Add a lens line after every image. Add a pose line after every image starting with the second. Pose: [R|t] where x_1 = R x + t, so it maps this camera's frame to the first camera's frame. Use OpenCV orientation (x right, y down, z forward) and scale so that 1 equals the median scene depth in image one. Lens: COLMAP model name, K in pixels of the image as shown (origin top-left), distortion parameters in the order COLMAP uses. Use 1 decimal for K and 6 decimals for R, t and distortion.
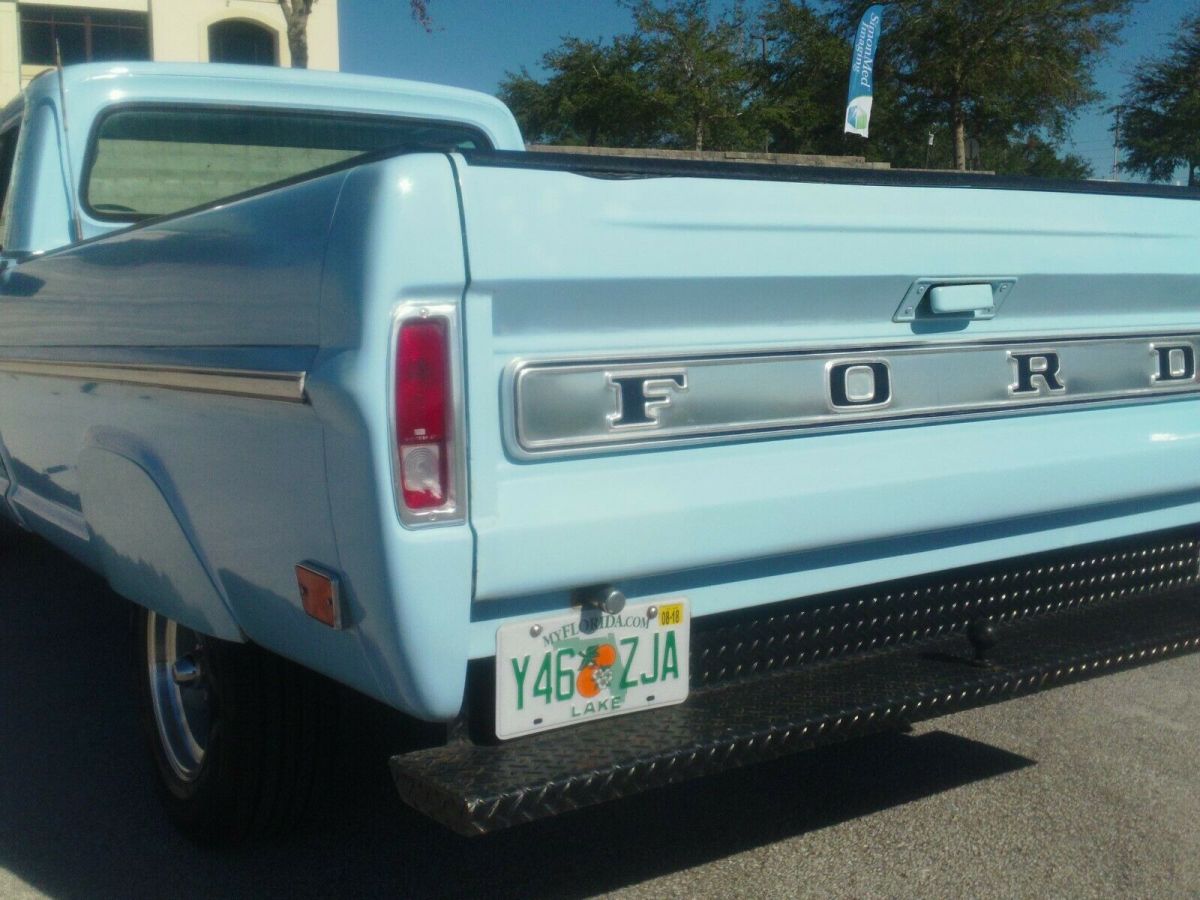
lens RADIAL K [[1237.2, 0, 600.0], [0, 1237.2, 450.0], [0, 0, 1]] dist [-0.002622, -0.019975]
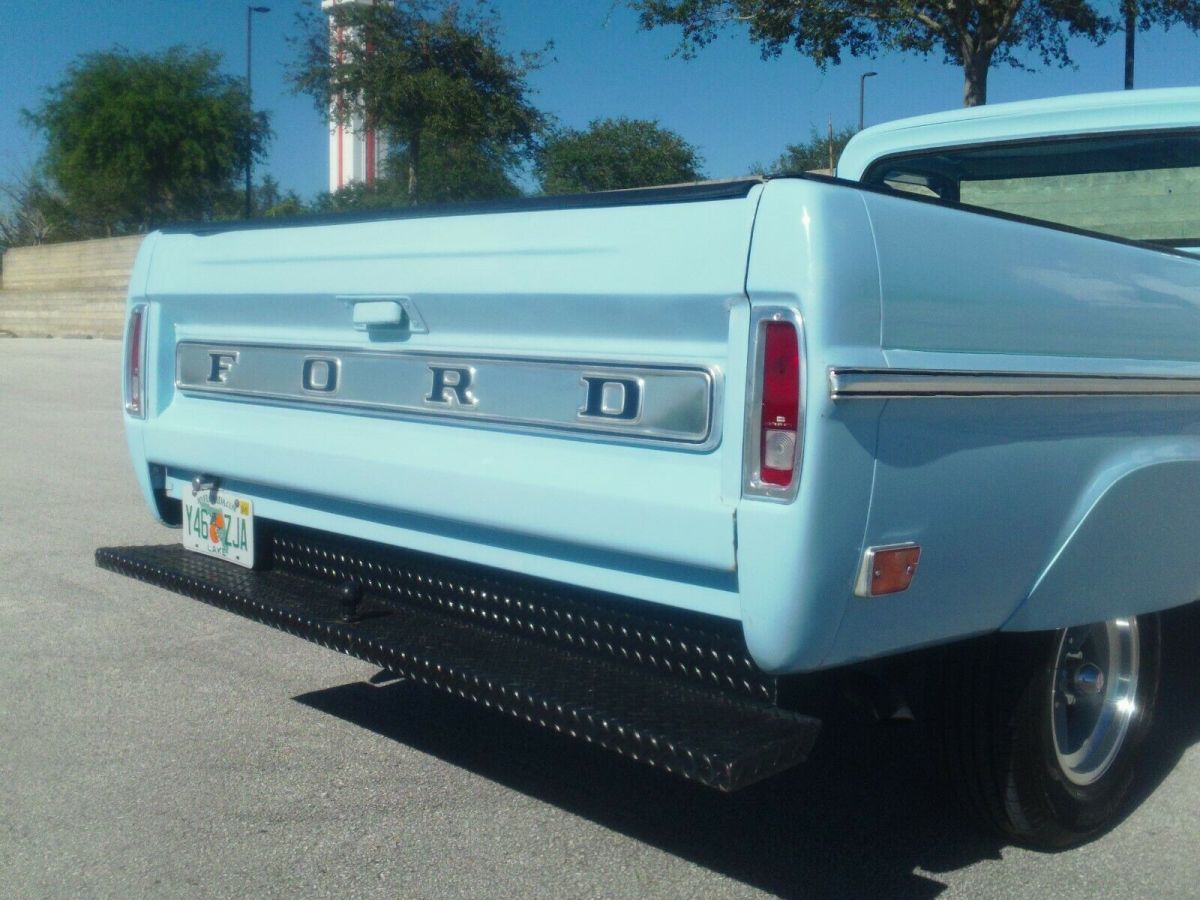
lens RADIAL K [[1237.2, 0, 600.0], [0, 1237.2, 450.0], [0, 0, 1]] dist [-0.002622, -0.019975]
pose [[0.279737, 0.130678, -0.951142, 1.675154], [-0.134001, 0.986311, 0.096099, -0.151883], [0.950679, 0.100572, 0.293419, 0.967501]]
